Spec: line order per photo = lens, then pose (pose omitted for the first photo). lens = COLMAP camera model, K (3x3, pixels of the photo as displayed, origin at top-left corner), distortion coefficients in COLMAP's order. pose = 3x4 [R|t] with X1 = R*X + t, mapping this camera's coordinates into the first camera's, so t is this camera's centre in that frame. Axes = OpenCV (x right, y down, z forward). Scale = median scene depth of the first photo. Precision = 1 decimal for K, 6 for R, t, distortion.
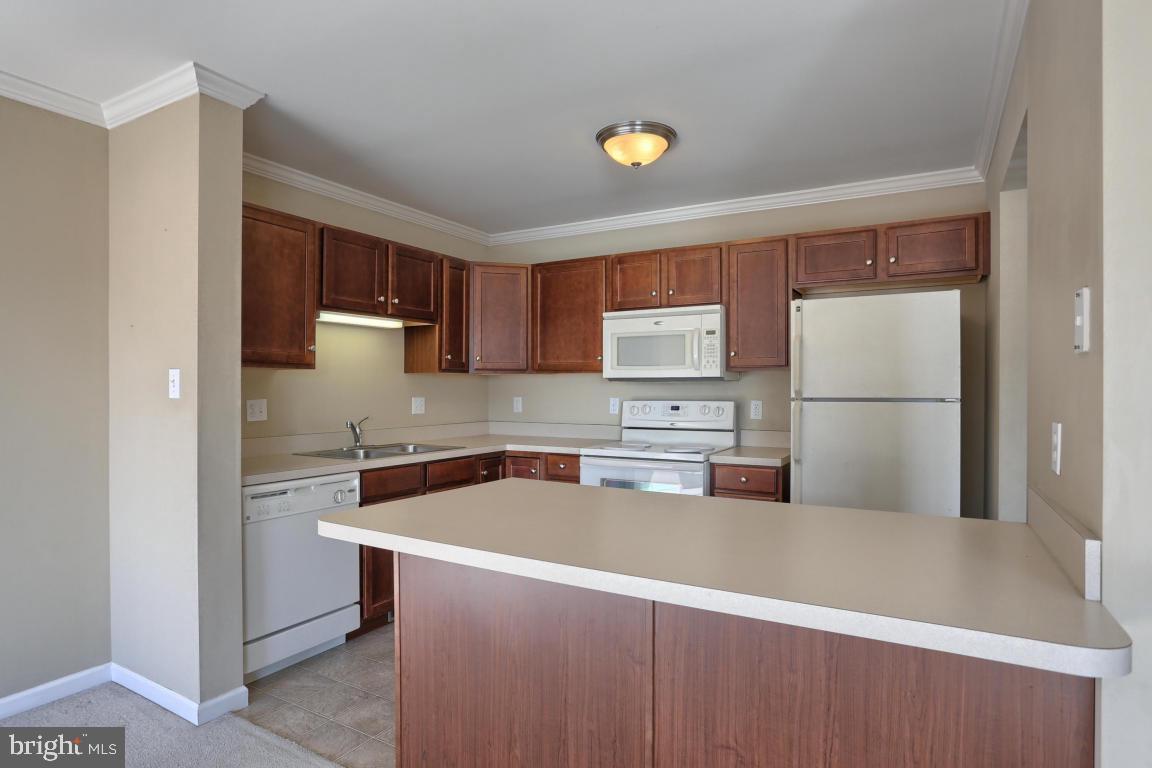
lens RADIAL K [[630.8, 0, 574.7], [0, 630.8, 390.9], [0, 0, 1]] dist [-0.034074, 0.001756]
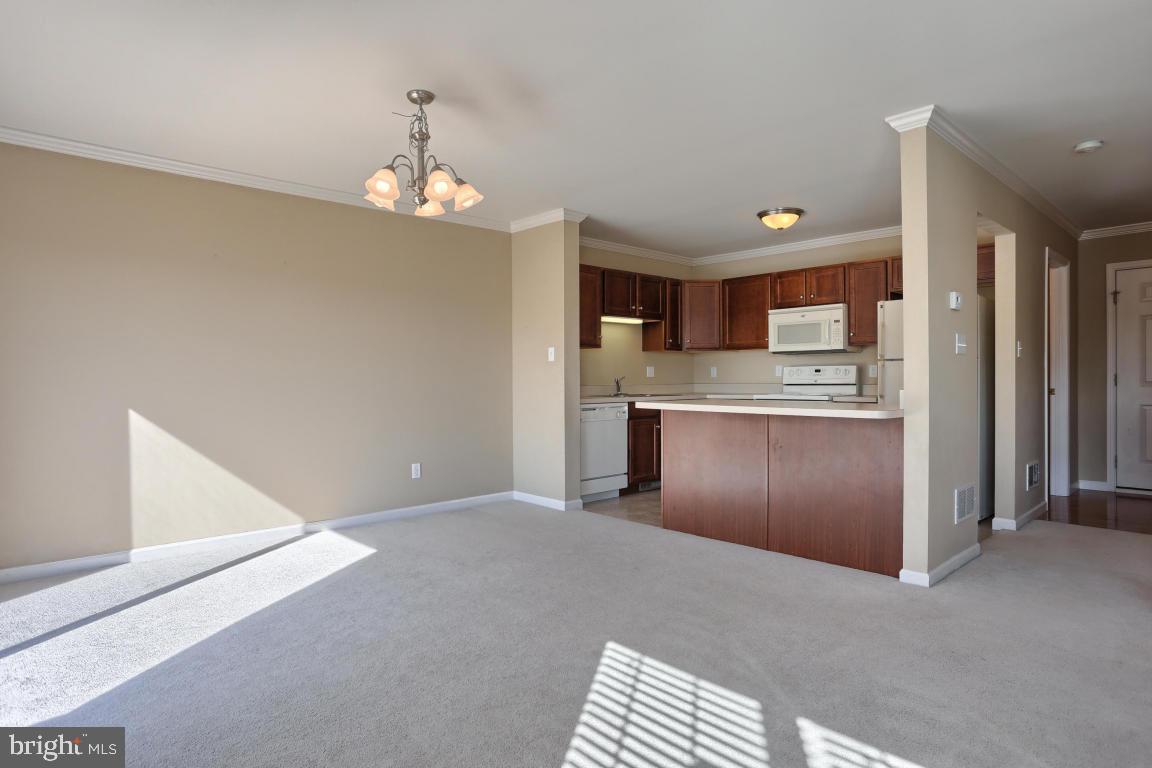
lens RADIAL K [[649.5, 0, 582.8], [0, 649.5, 383.1], [0, 0, 1]] dist [-0.018530, 0.001237]
pose [[0.959074, -0.004413, -0.283122, 0.067071], [0.005852, 0.999974, 0.004236, 0.055433], [0.283096, -0.005719, 0.959074, -0.790287]]
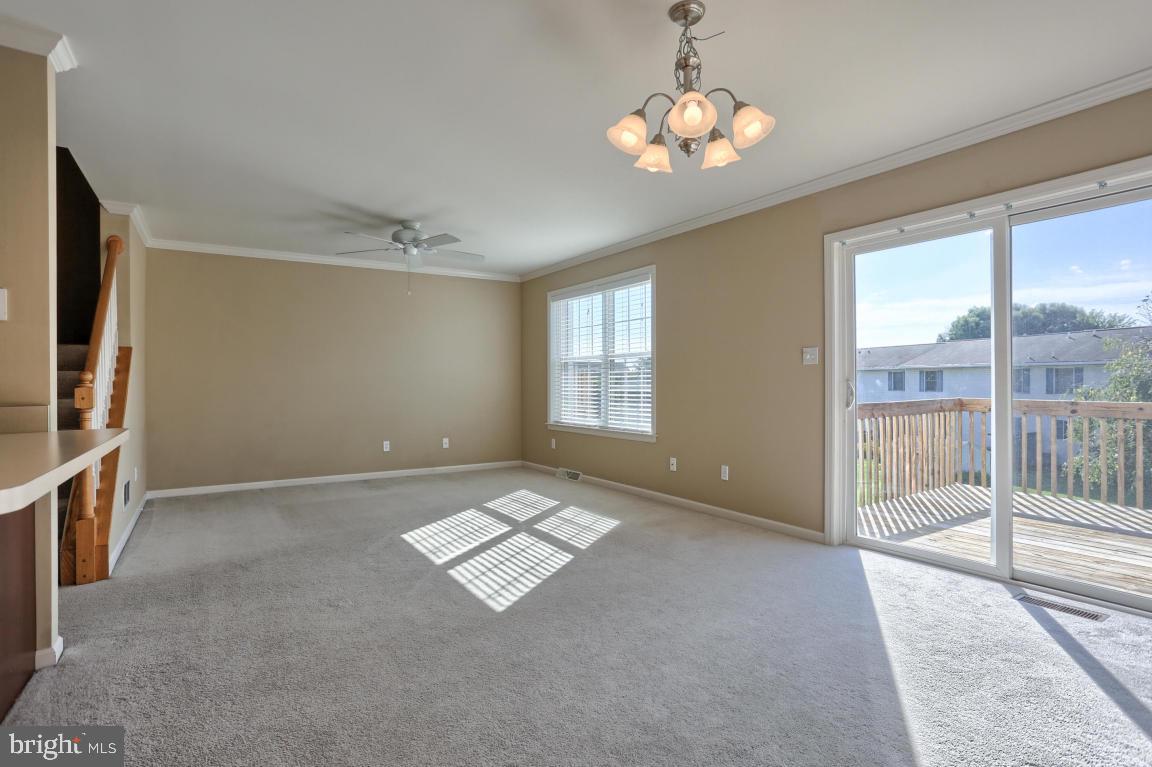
lens RADIAL K [[574.5, 0, 558.4], [0, 574.5, 382.4], [0, 0, 1]] dist [-0.077745, 0.037485]
pose [[-0.880775, 0.003449, 0.473522, -0.568011], [0.006303, 0.999970, 0.004441, 0.049261], [-0.473493, 0.006896, -0.880771, 0.613853]]
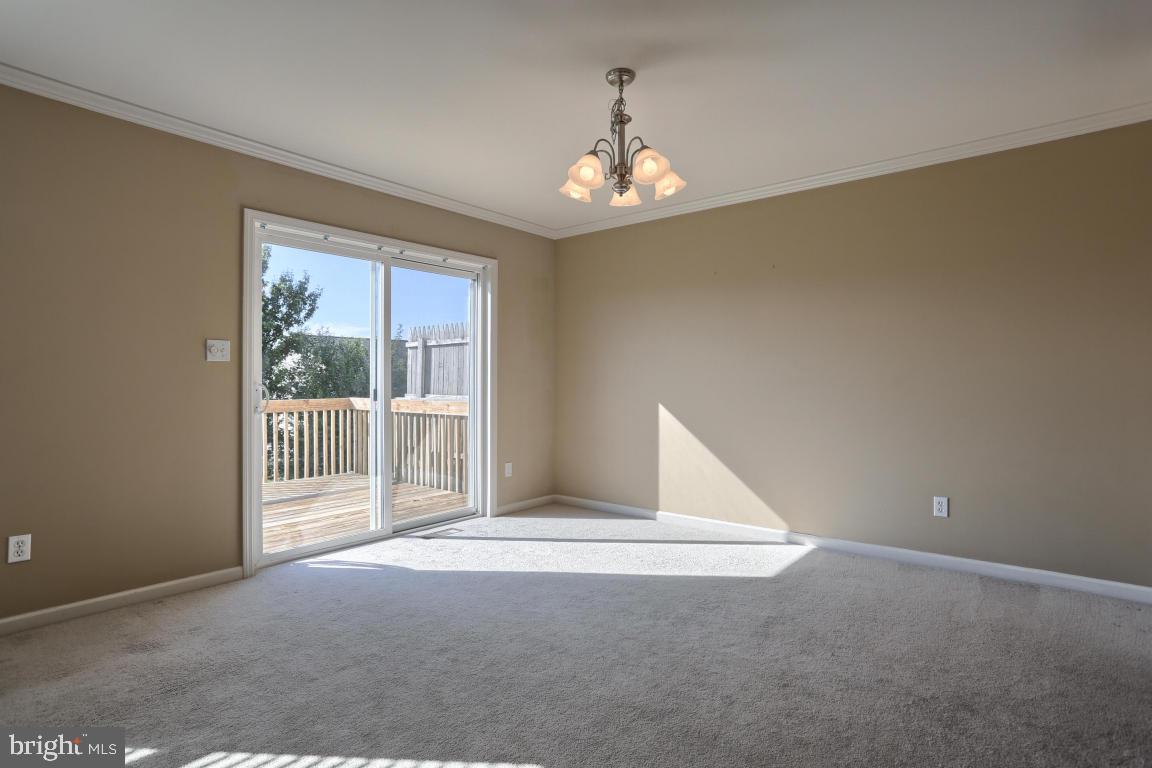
lens RADIAL K [[578.1, 0, 576.0], [0, 578.1, 384.0], [0, 0, 1]] dist [-0.077376, 0.039207]
pose [[-0.157534, 0.002265, -0.987511, 0.326446], [-0.004960, 0.999983, 0.003085, 0.051548], [0.987501, 0.005384, -0.157520, 0.073514]]
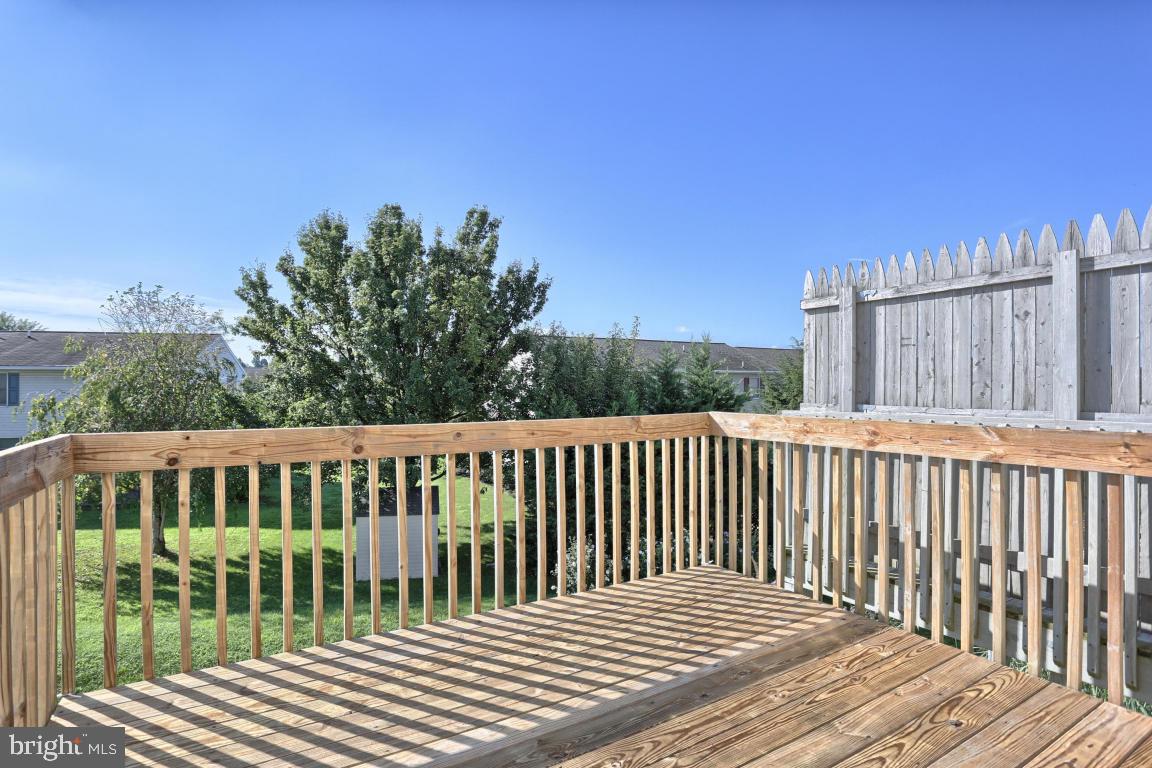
lens RADIAL K [[584.3, 0, 576.0], [0, 584.3, 384.0], [0, 0, 1]] dist [0.000066, 0.000410]
pose [[-0.479017, 0.001962, -0.877803, -0.558354], [0.002581, 0.999996, 0.000827, 0.060192], [0.877802, -0.001869, -0.479020, -0.764815]]
